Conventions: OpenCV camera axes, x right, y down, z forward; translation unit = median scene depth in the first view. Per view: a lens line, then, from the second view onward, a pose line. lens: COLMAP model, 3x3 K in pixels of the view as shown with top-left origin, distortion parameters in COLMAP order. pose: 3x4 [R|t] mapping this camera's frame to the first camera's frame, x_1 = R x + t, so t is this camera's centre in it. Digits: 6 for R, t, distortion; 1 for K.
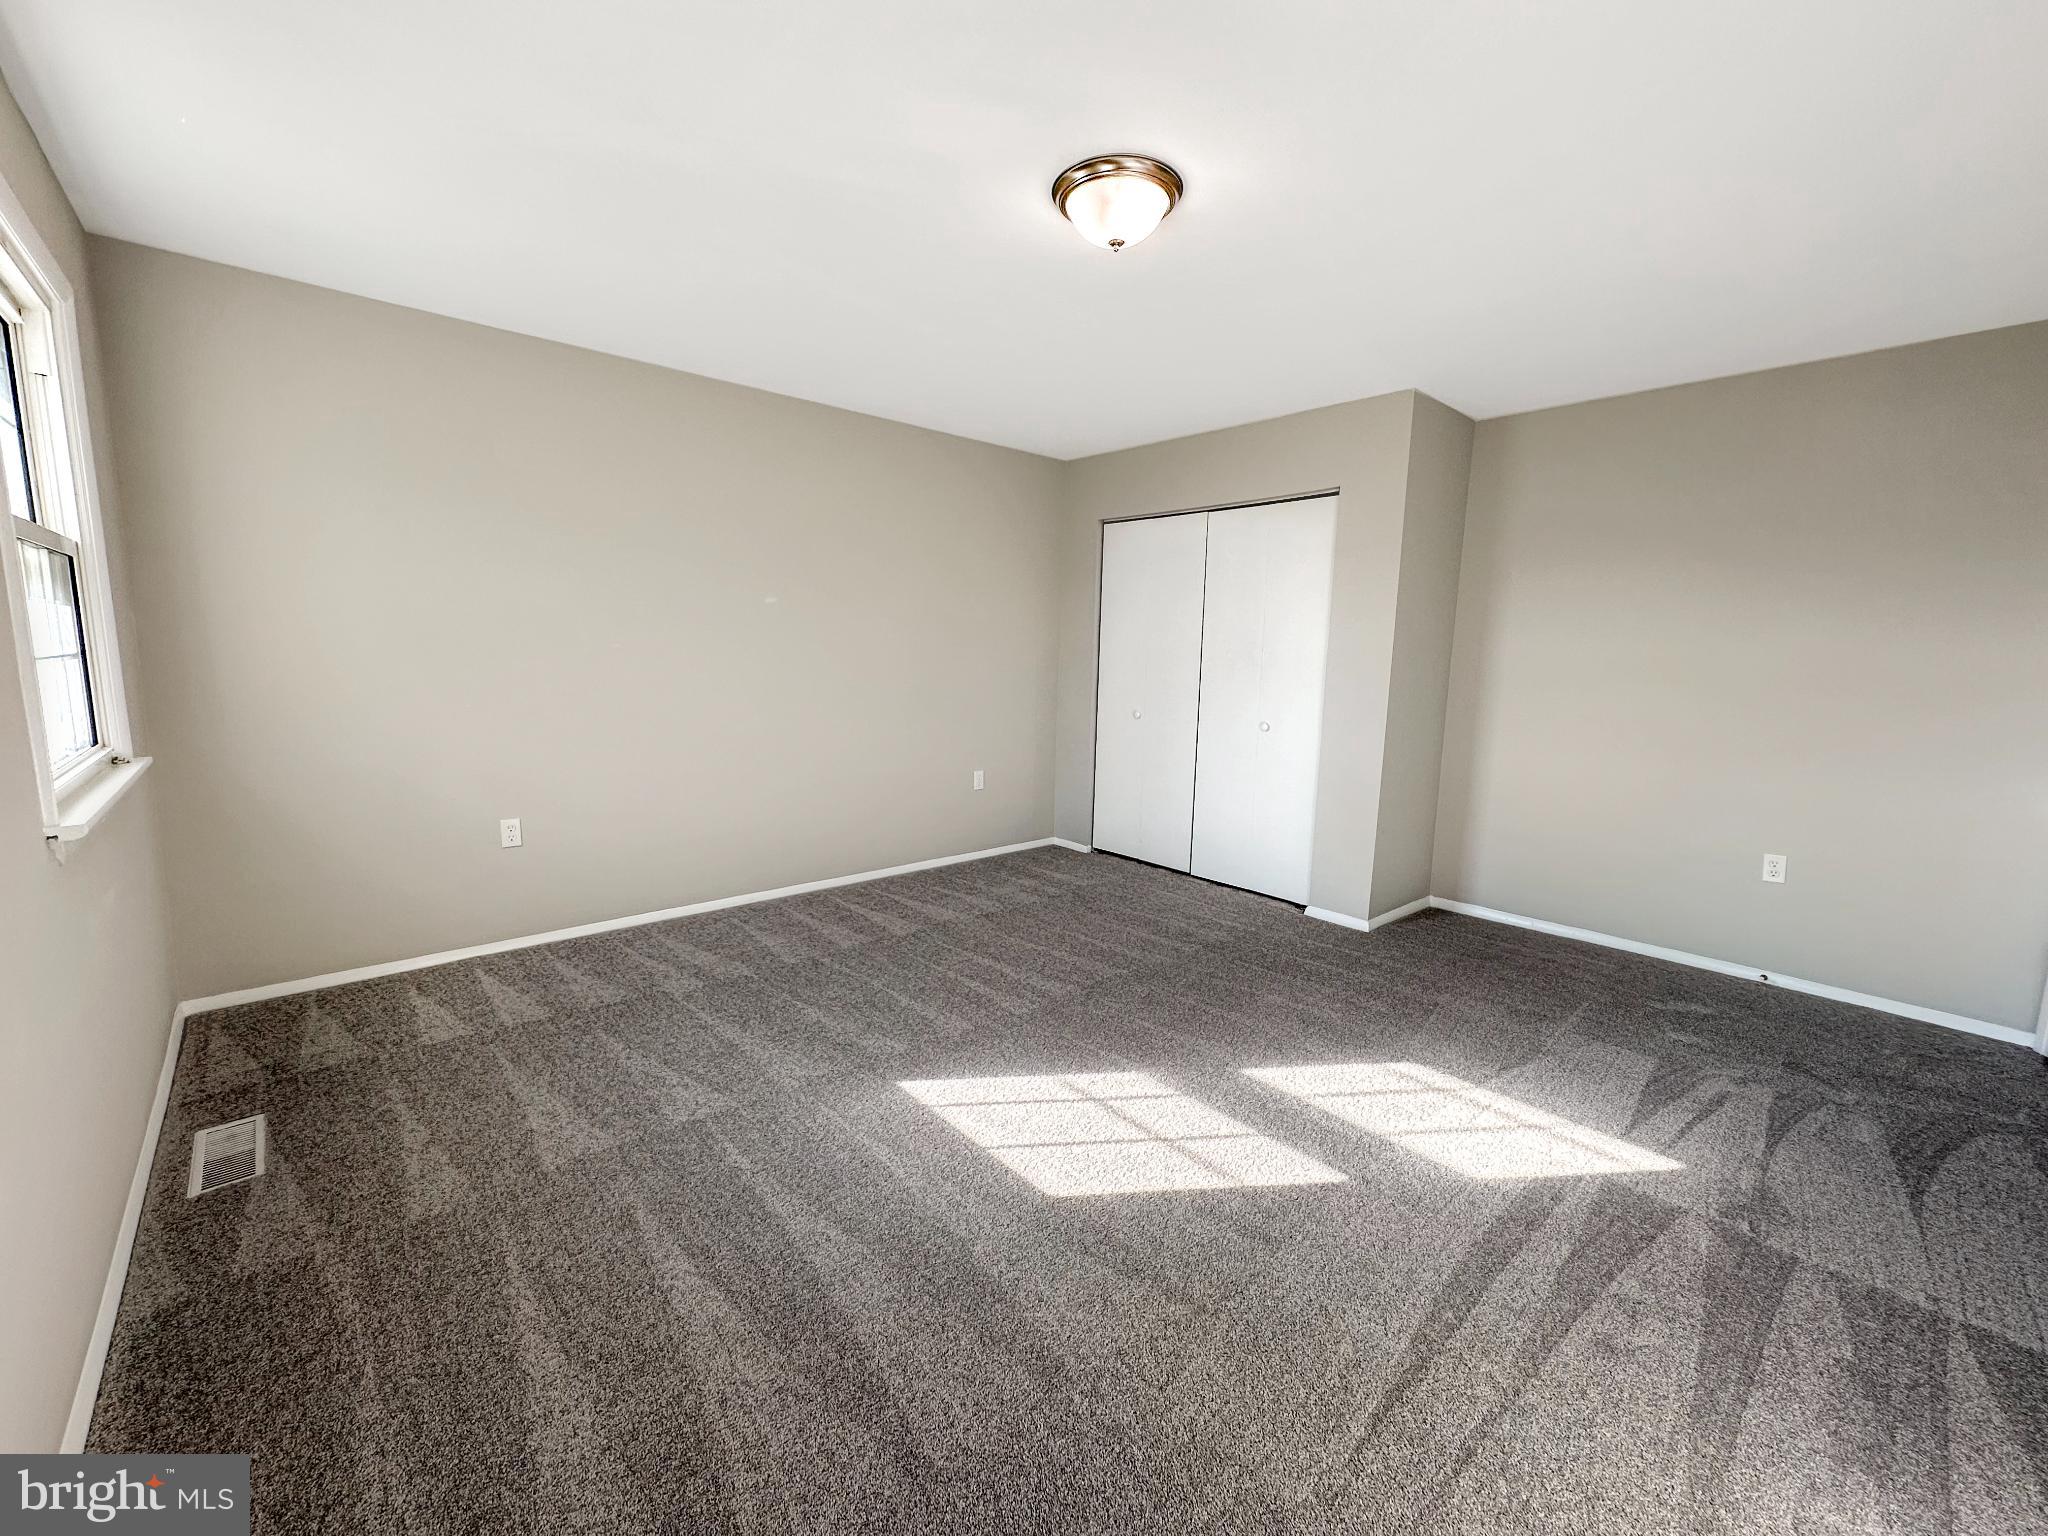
lens RADIAL K [[815.9, 0, 1024.2], [0, 815.9, 769.0], [0, 0, 1]] dist [-0.002125, 0.000568]
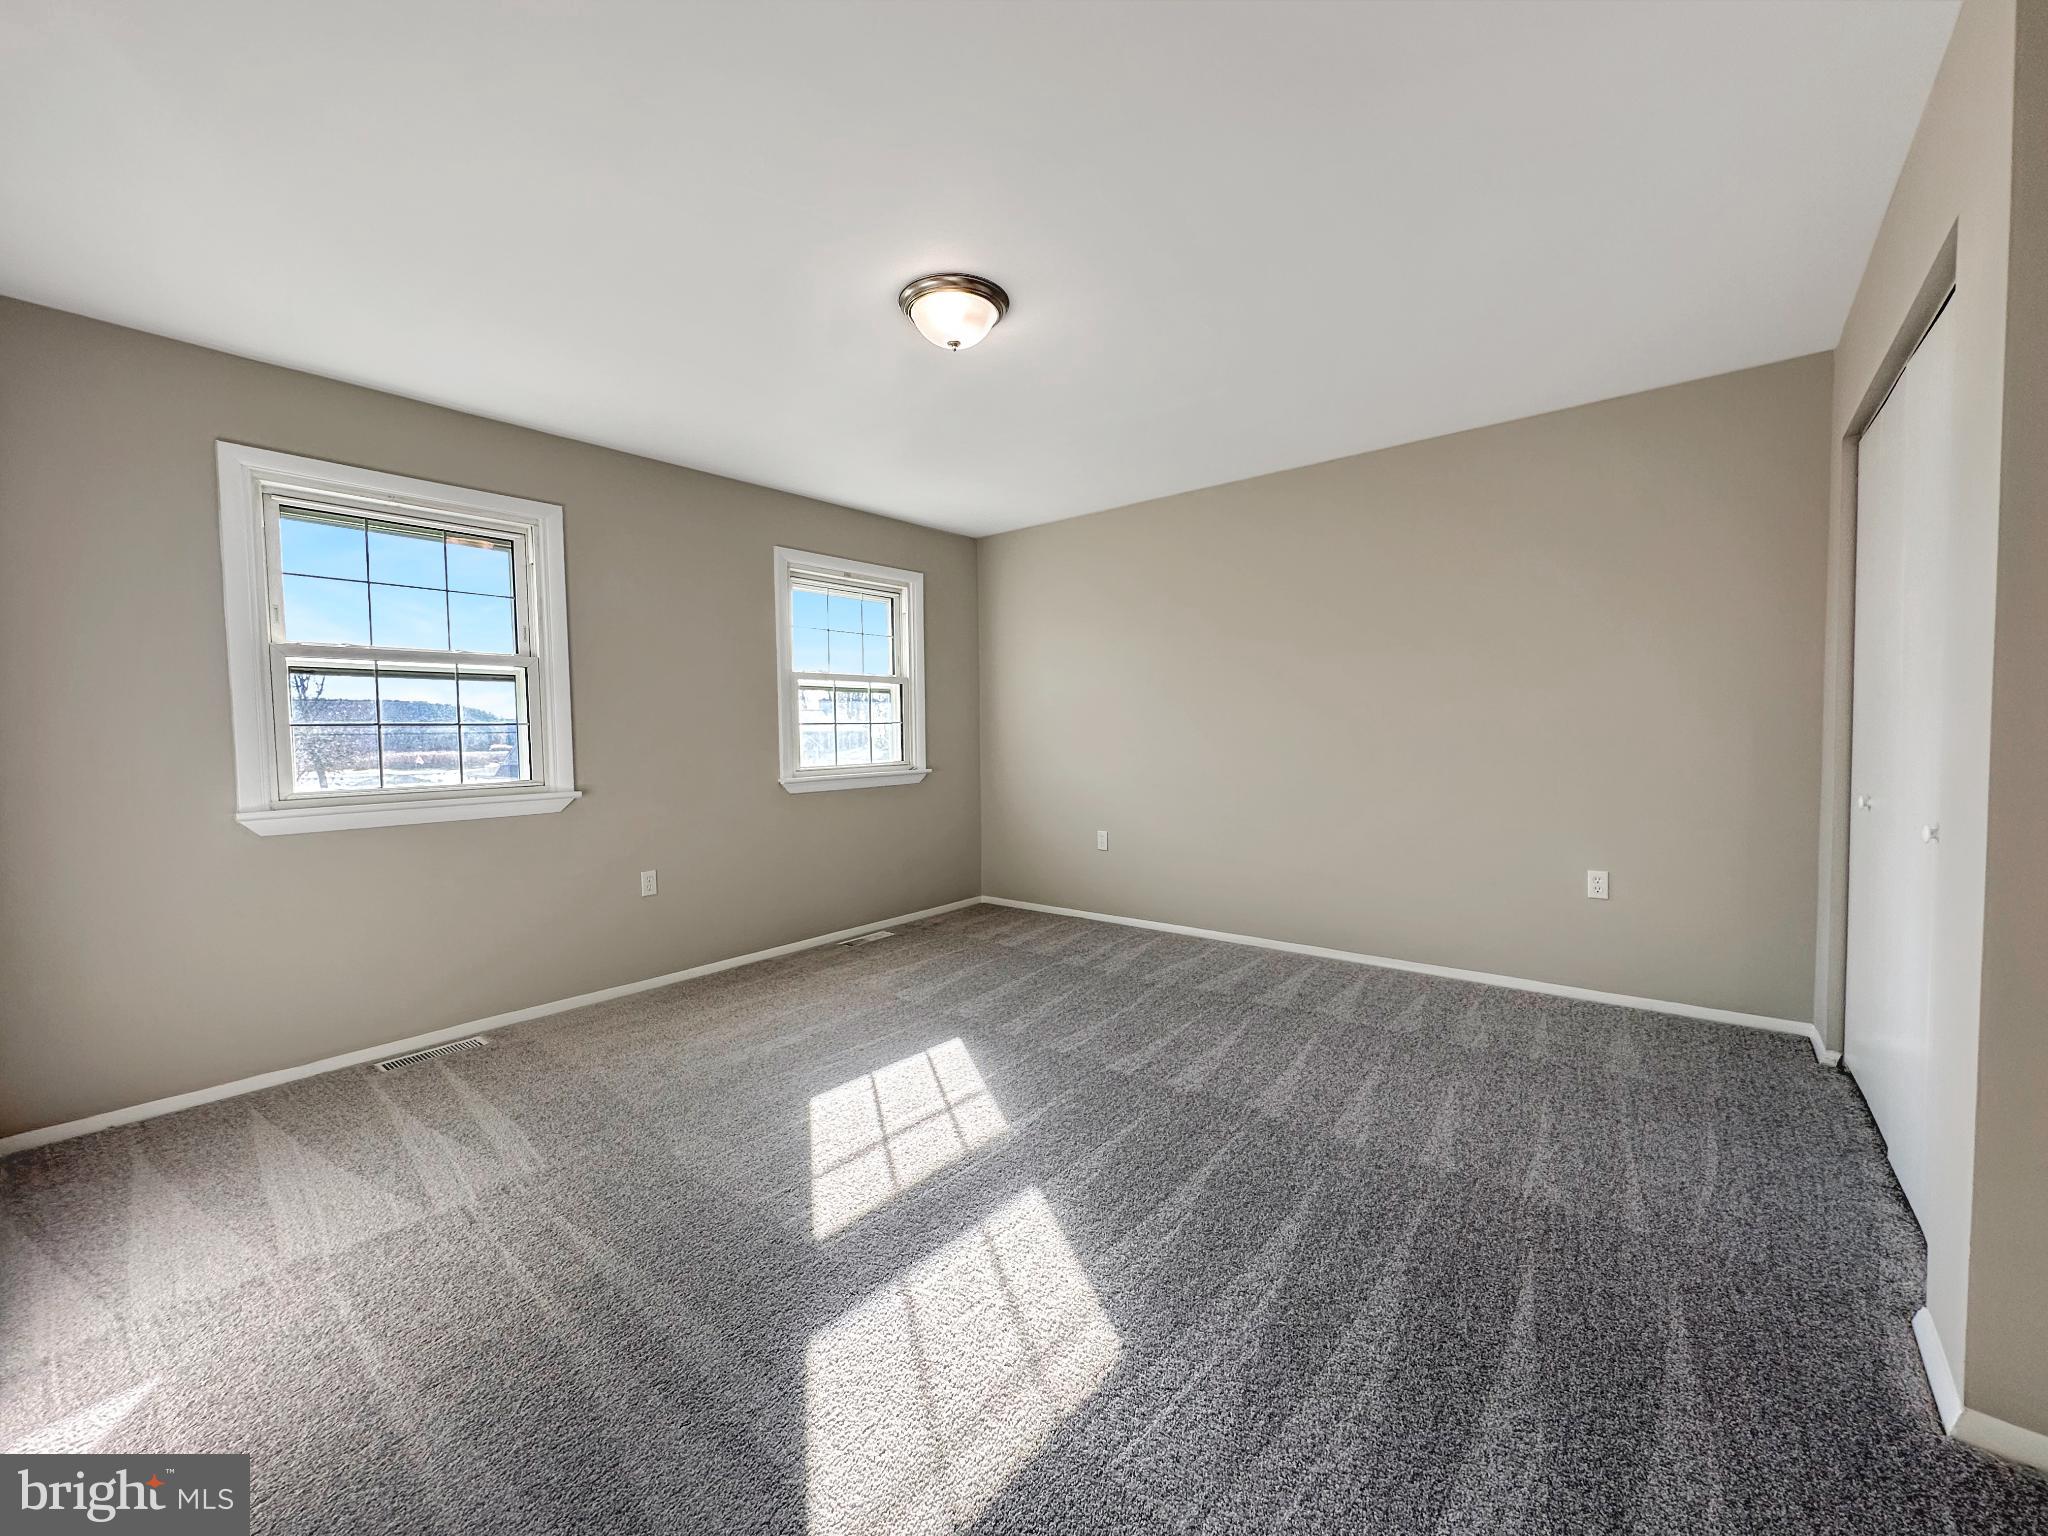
lens RADIAL K [[815.9, 0, 1024.2], [0, 815.9, 769.0], [0, 0, 1]] dist [-0.002125, 0.000568]
pose [[0.160625, 0.023100, -0.986745, 1.018303], [-0.125404, 0.992102, 0.002812, -0.045614], [0.979017, 0.123290, 0.162253, 0.771992]]
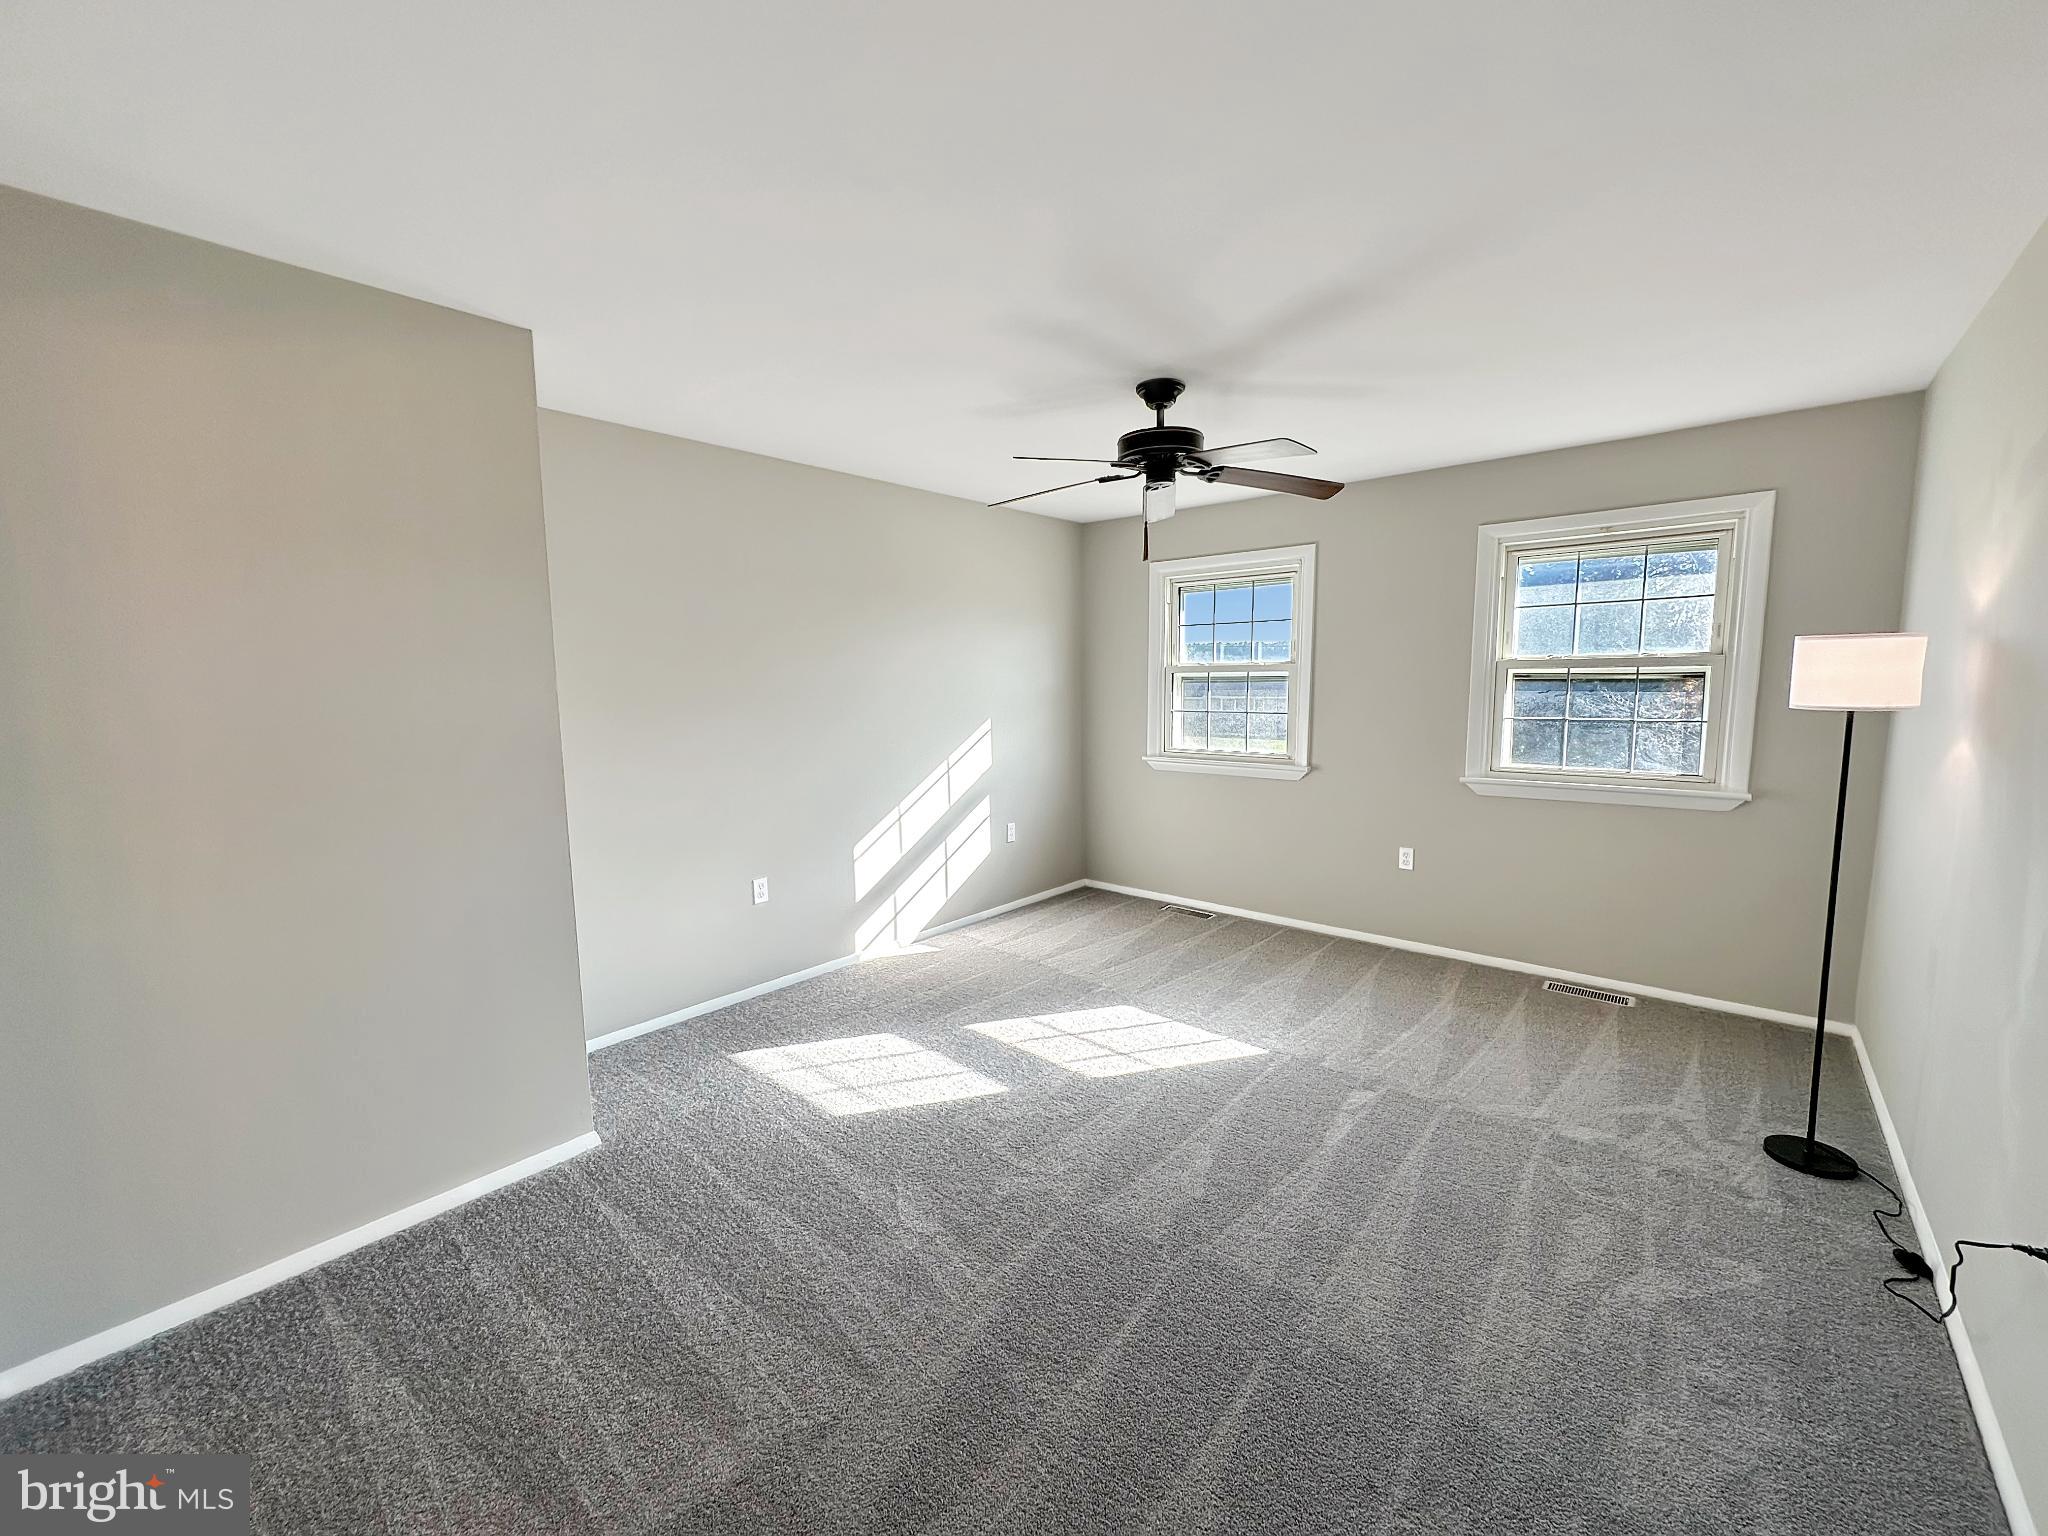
lens RADIAL K [[815.9, 0, 1024.2], [0, 815.9, 769.0], [0, 0, 1]] dist [-0.002125, 0.000568]
pose [[-0.993055, -0.009259, -0.117287, 0.353225], [-0.037503, 0.969808, 0.240968, -0.306433], [0.111514, 0.243693, -0.963420, 1.889657]]
